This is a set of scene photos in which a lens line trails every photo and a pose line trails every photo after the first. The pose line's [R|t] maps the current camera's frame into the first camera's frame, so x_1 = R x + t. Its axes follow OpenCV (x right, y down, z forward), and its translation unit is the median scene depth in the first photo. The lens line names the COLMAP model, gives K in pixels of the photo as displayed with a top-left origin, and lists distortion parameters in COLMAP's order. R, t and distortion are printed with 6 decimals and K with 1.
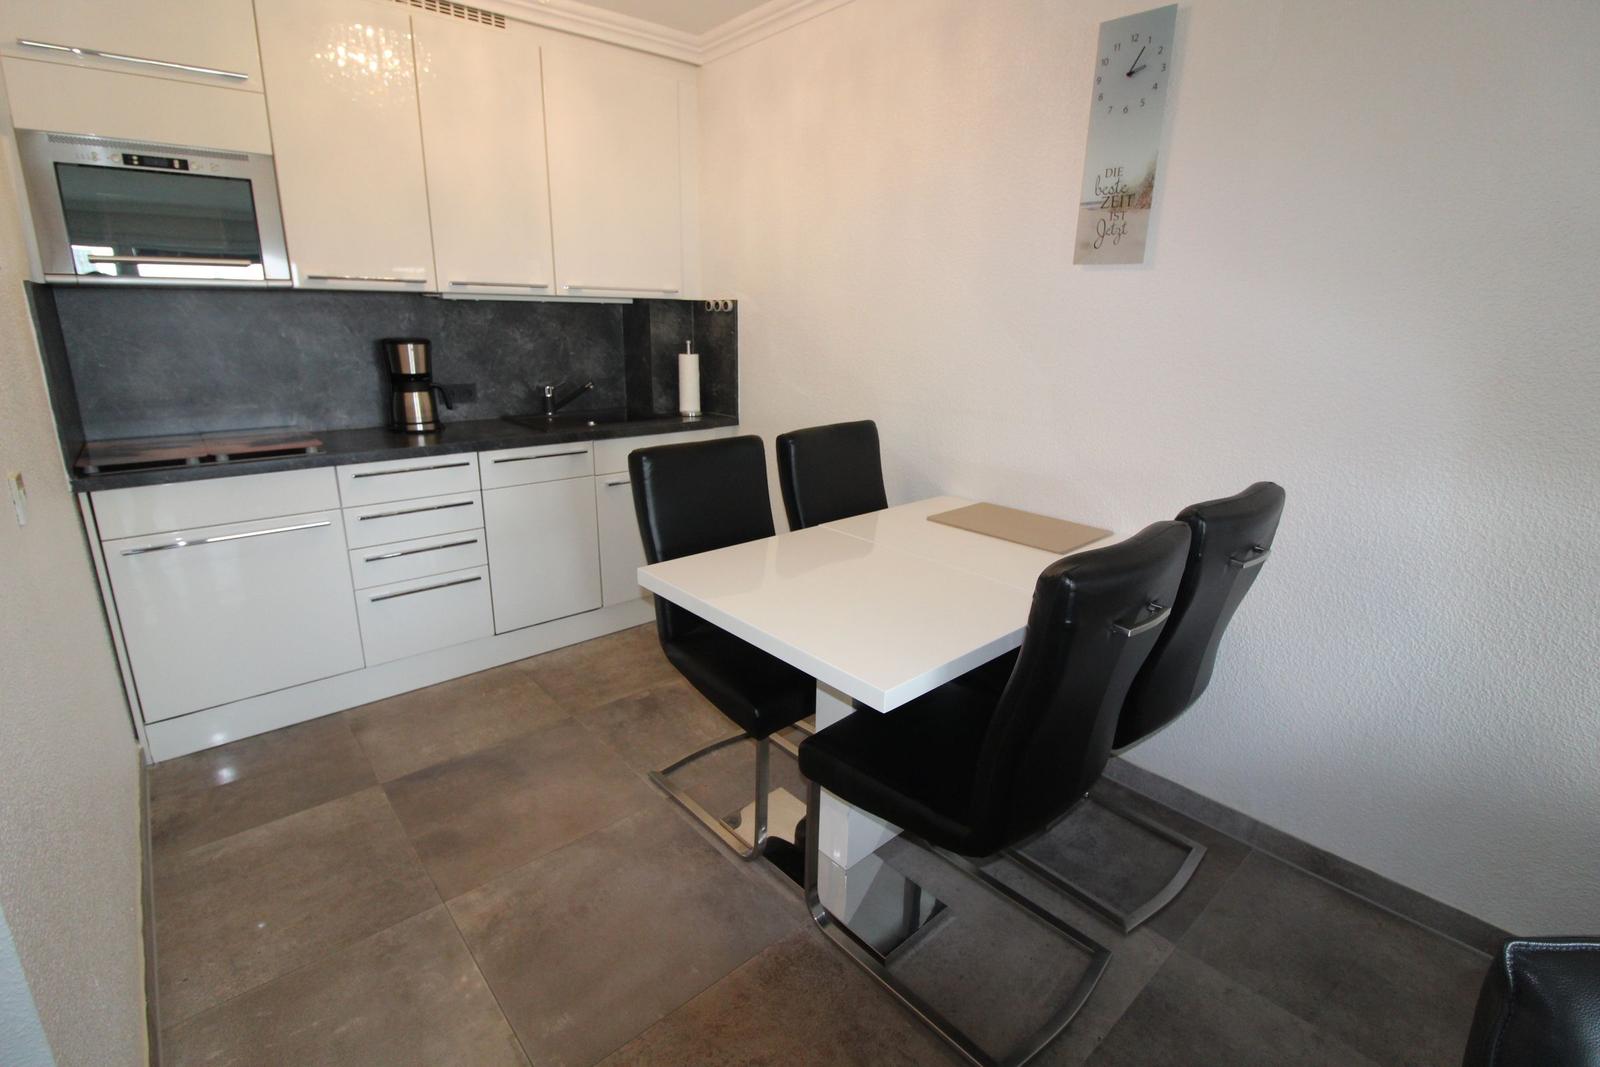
lens RADIAL K [[808.7, 0, 847.1], [0, 808.7, 529.4], [0, 0, 1]] dist [0.000015, -0.016421]
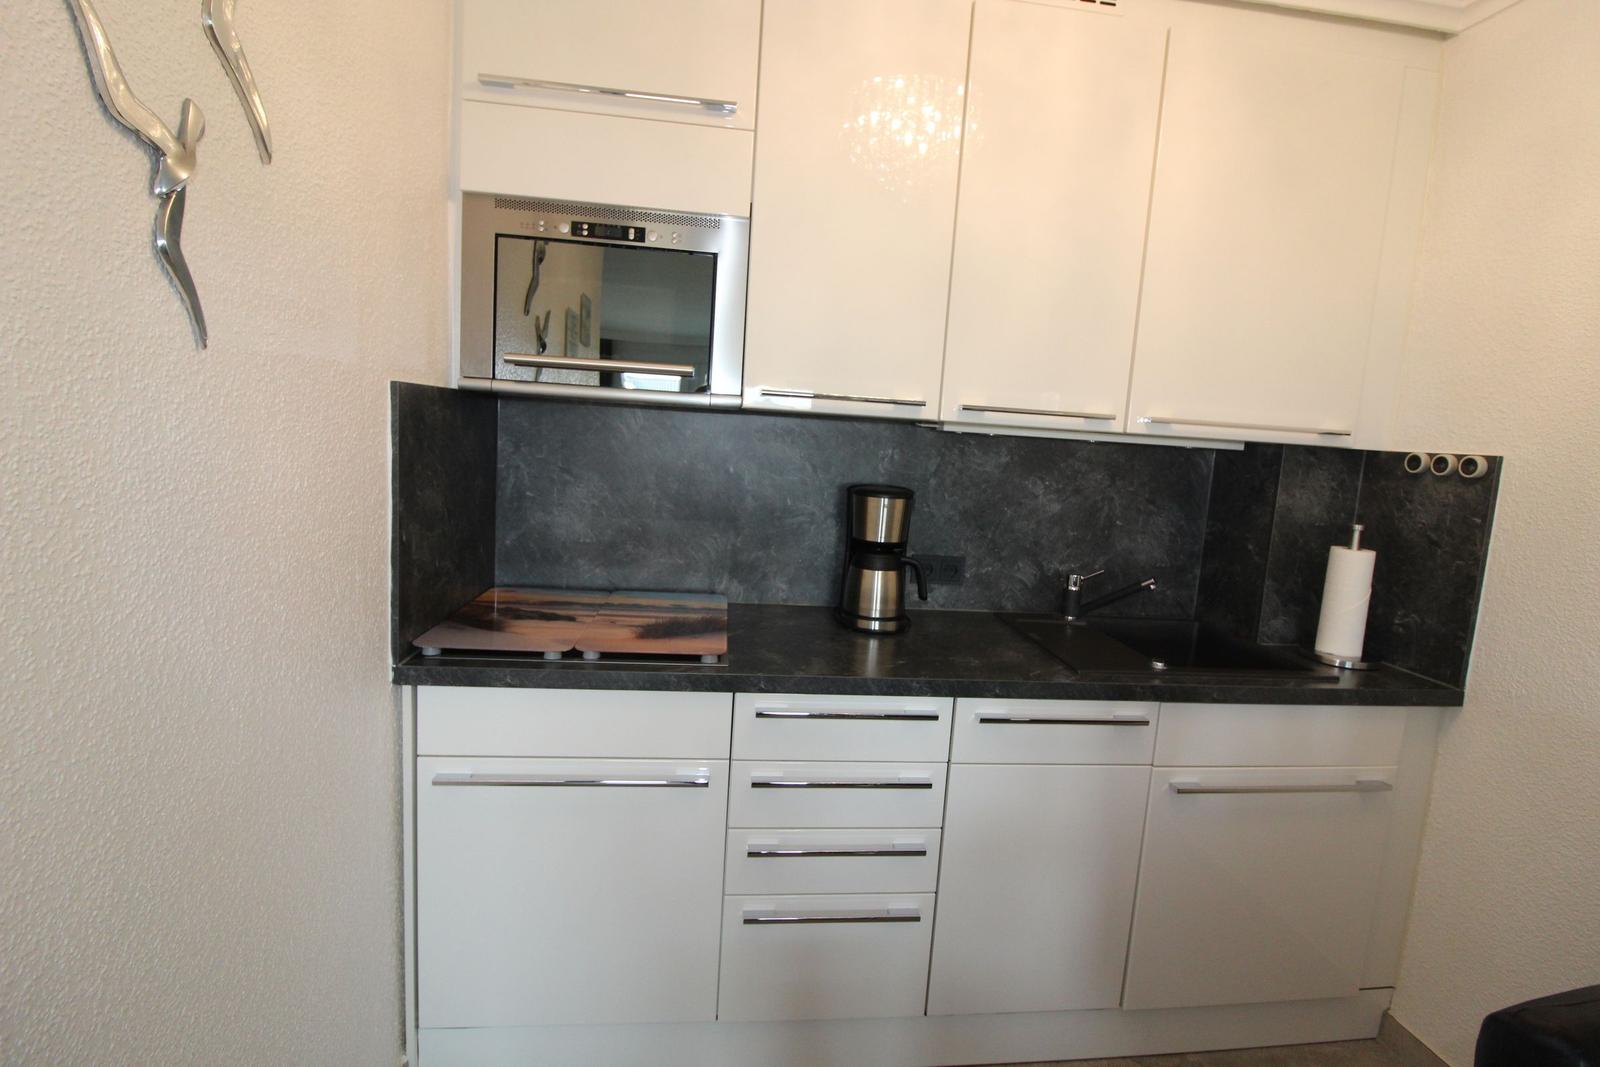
lens RADIAL K [[743.4, 0, 777.7], [0, 743.4, 507.5], [0, 0, 1]] dist [-0.008954, -0.001366]
pose [[0.796867, 0.099774, -0.595860, -0.245898], [-0.200205, 0.974152, -0.104625, -0.137026], [0.570019, 0.202666, 0.796244, 0.462719]]
